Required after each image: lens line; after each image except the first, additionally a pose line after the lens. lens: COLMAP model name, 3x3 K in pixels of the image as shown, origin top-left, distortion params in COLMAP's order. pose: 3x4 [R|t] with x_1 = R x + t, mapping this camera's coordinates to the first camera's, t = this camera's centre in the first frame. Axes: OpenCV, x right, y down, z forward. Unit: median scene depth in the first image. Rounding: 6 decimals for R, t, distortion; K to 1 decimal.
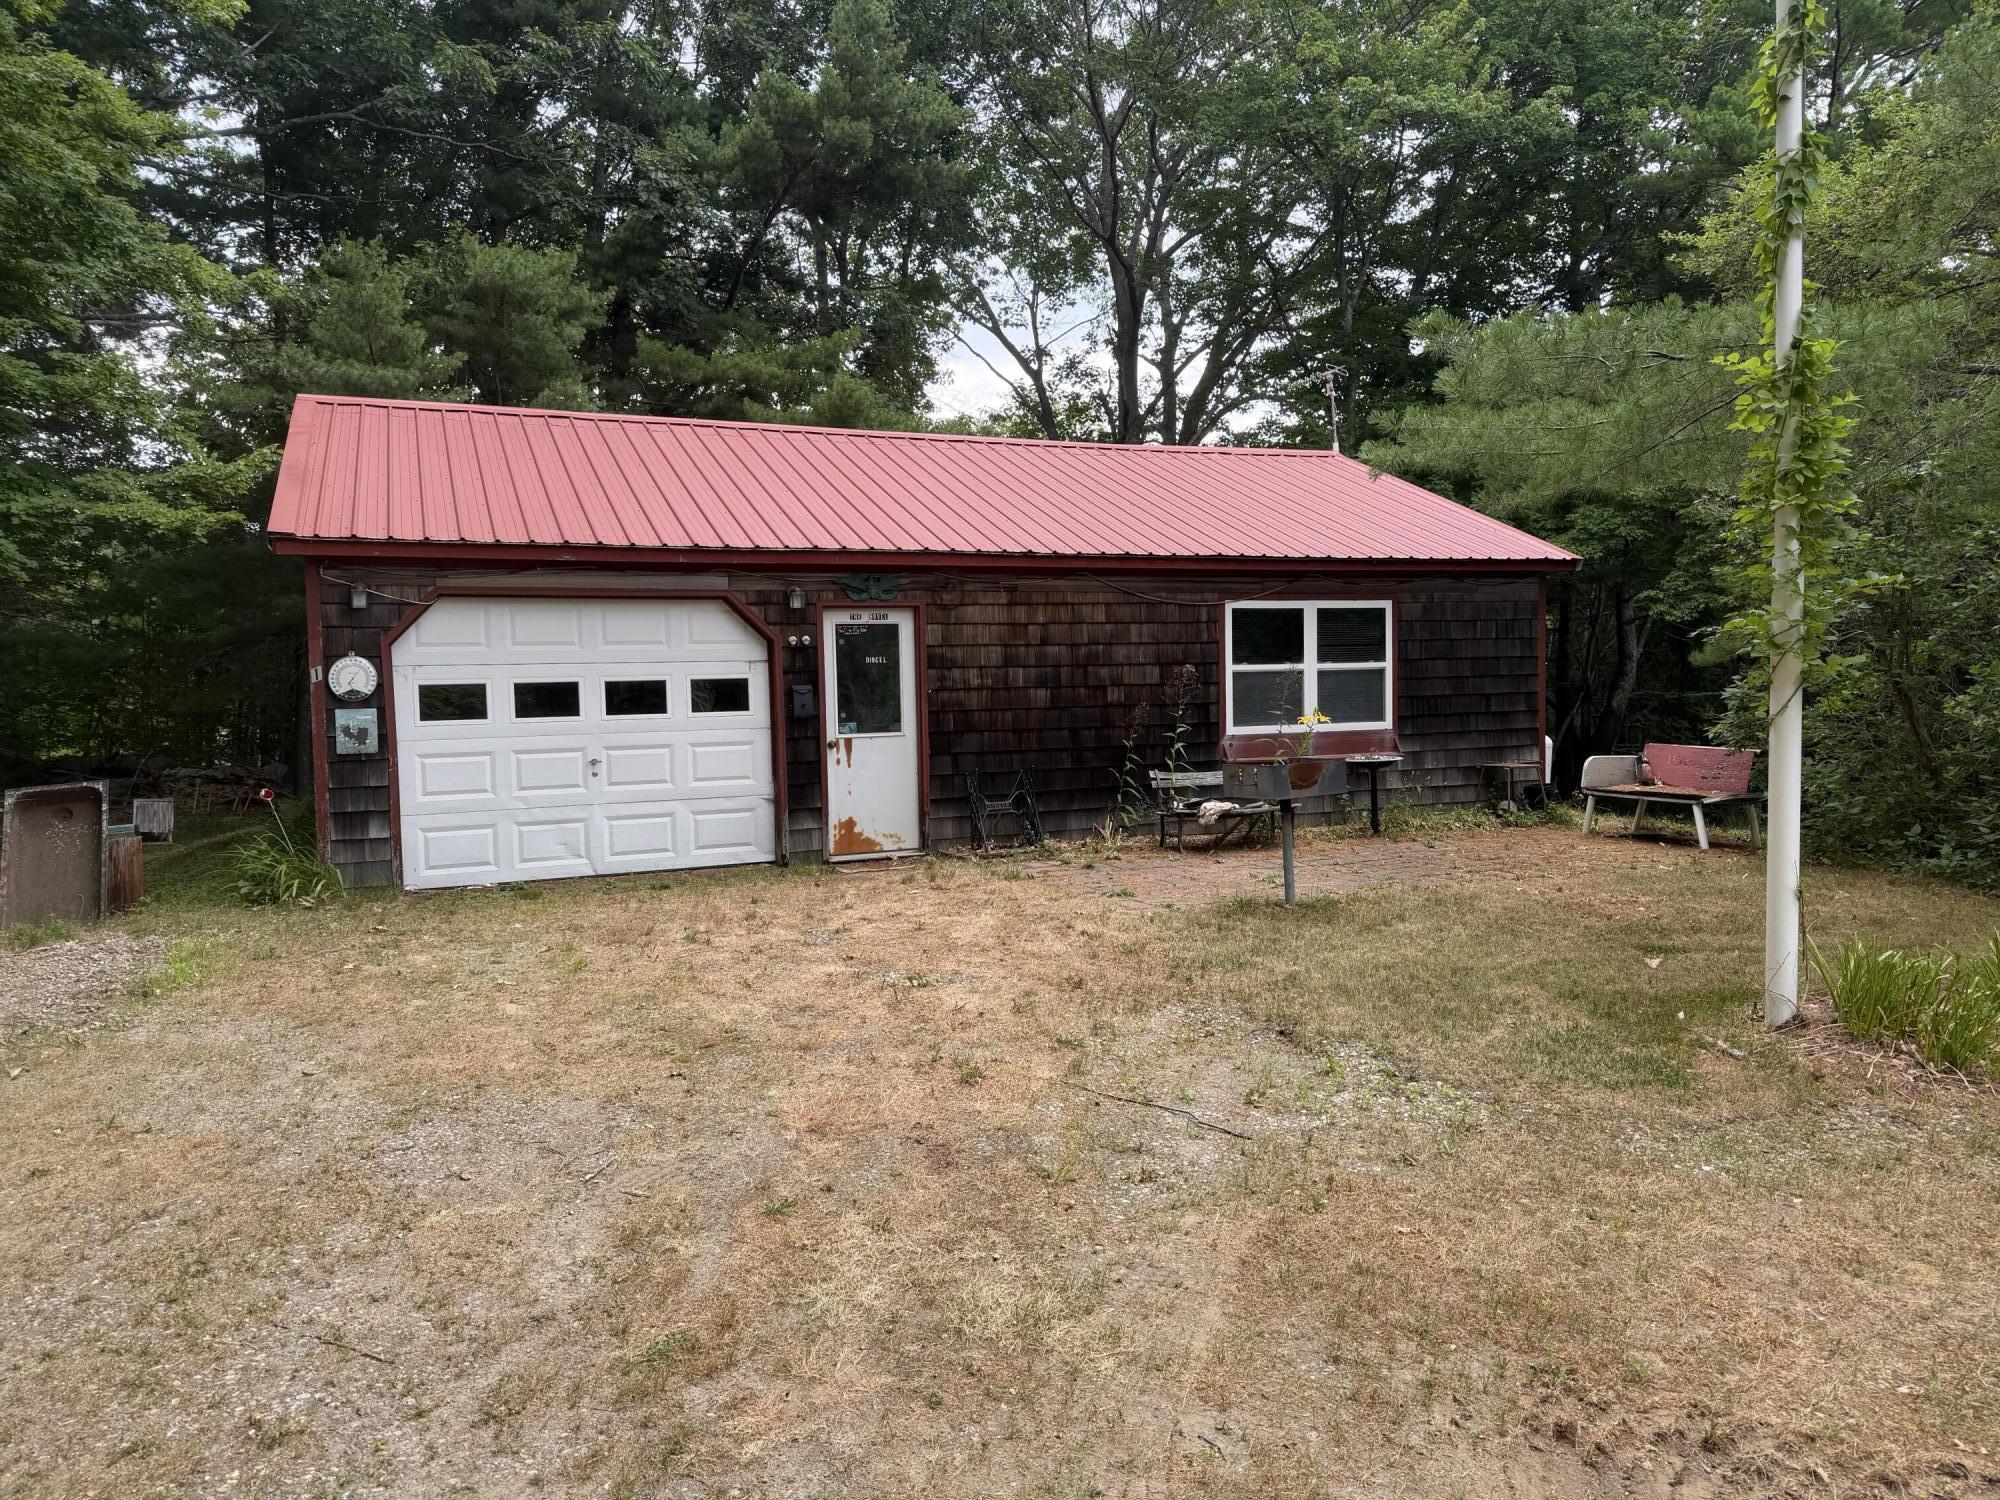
lens RADIAL K [[1413.5, 0, 1000.7], [0, 1413.5, 750.4], [0, 0, 1]] dist [-0.007974, -0.001457]
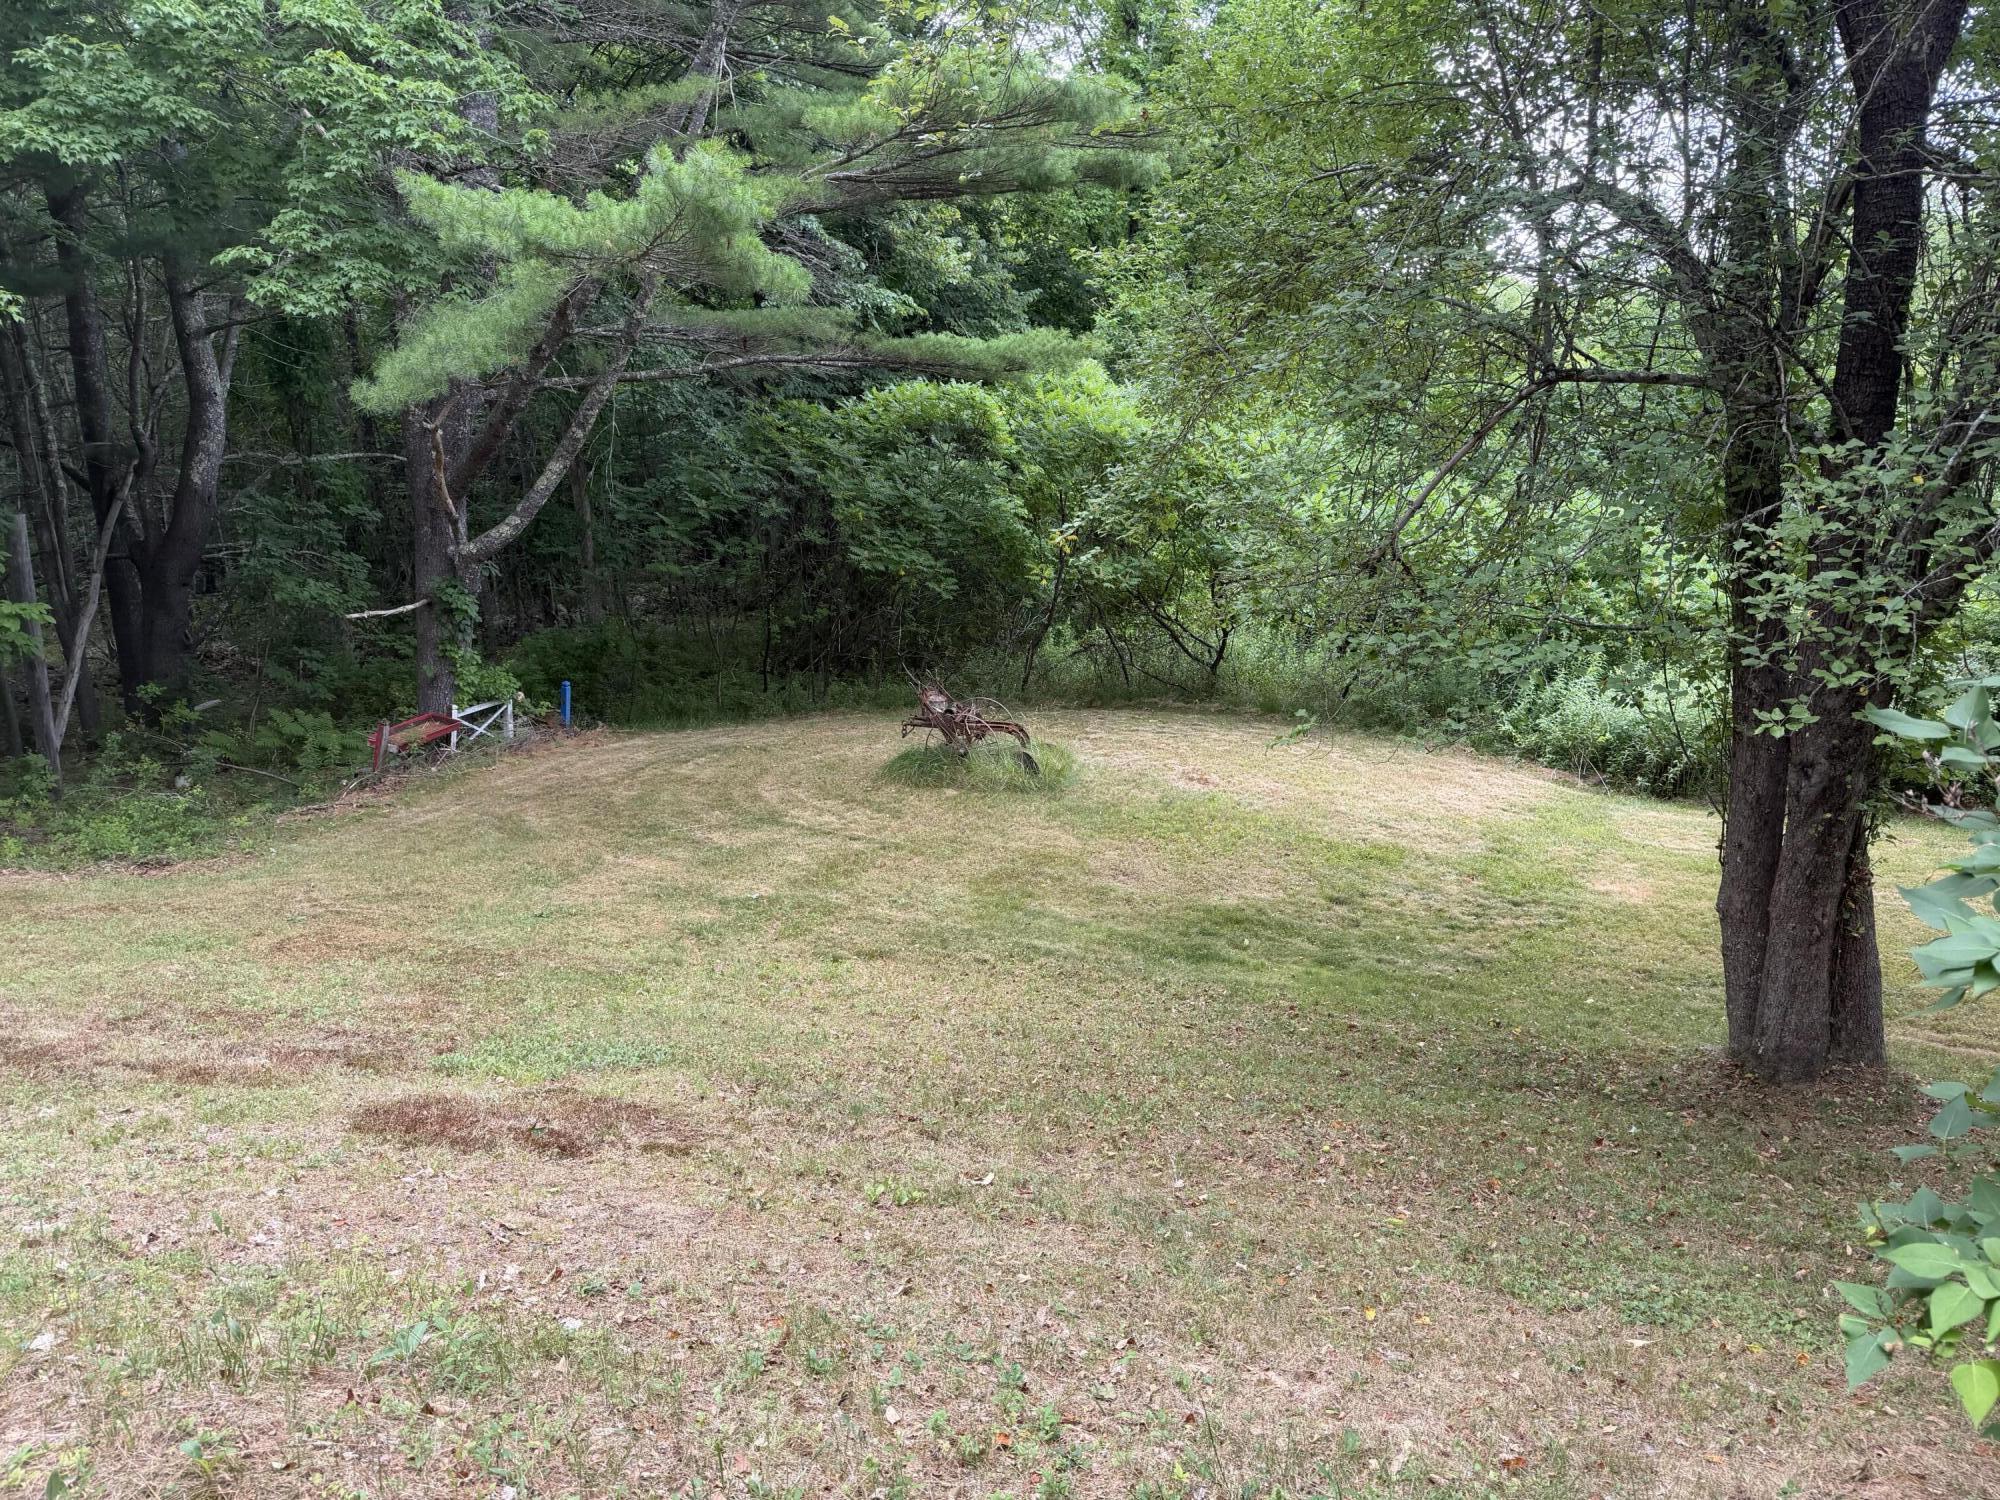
lens RADIAL K [[1413.5, 0, 1000.7], [0, 1413.5, 750.1], [0, 0, 1]] dist [-0.007974, -0.001457]
pose [[0.602656, -0.188677, 0.775375, 0.212959], [0.049228, 0.978586, 0.199864, -0.030324], [-0.796481, -0.082279, 0.599039, 0.493447]]
